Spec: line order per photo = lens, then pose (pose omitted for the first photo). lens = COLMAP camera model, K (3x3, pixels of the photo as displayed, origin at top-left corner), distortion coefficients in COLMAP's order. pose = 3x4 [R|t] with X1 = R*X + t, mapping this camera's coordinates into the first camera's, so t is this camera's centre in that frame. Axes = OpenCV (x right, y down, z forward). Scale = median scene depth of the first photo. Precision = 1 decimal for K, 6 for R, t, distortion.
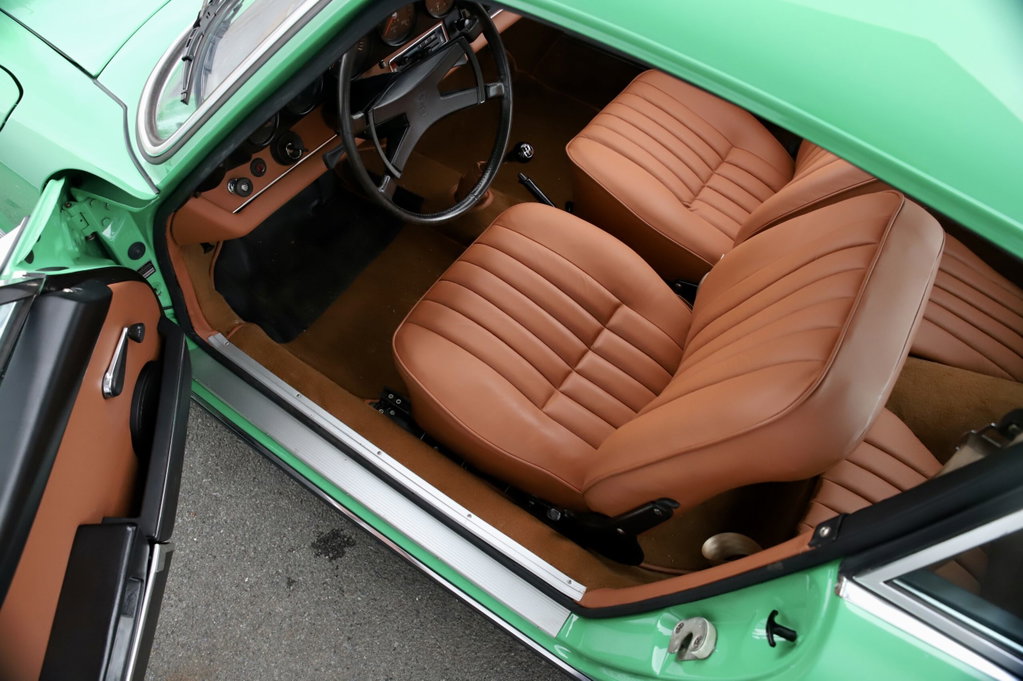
lens RADIAL K [[712.1, 0, 511.5], [0, 712.1, 340.5], [0, 0, 1]] dist [-0.141834, 0.100897]
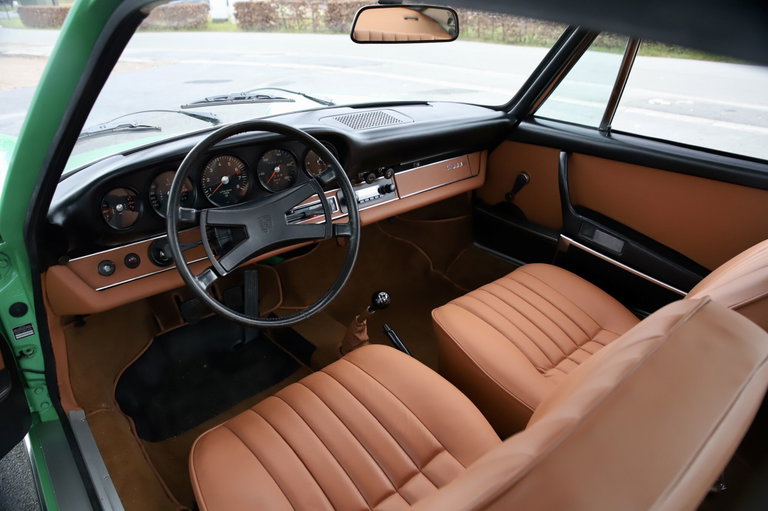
lens RADIAL K [[534.6, 0, 384.0], [0, 534.6, 255.5], [0, 0, 1]] dist [-0.141834, 0.100897]
pose [[0.959961, 0.064918, -0.272508, 0.251651], [-0.194290, 0.855077, -0.480723, 0.076927], [0.201808, 0.514421, 0.833453, 0.276531]]
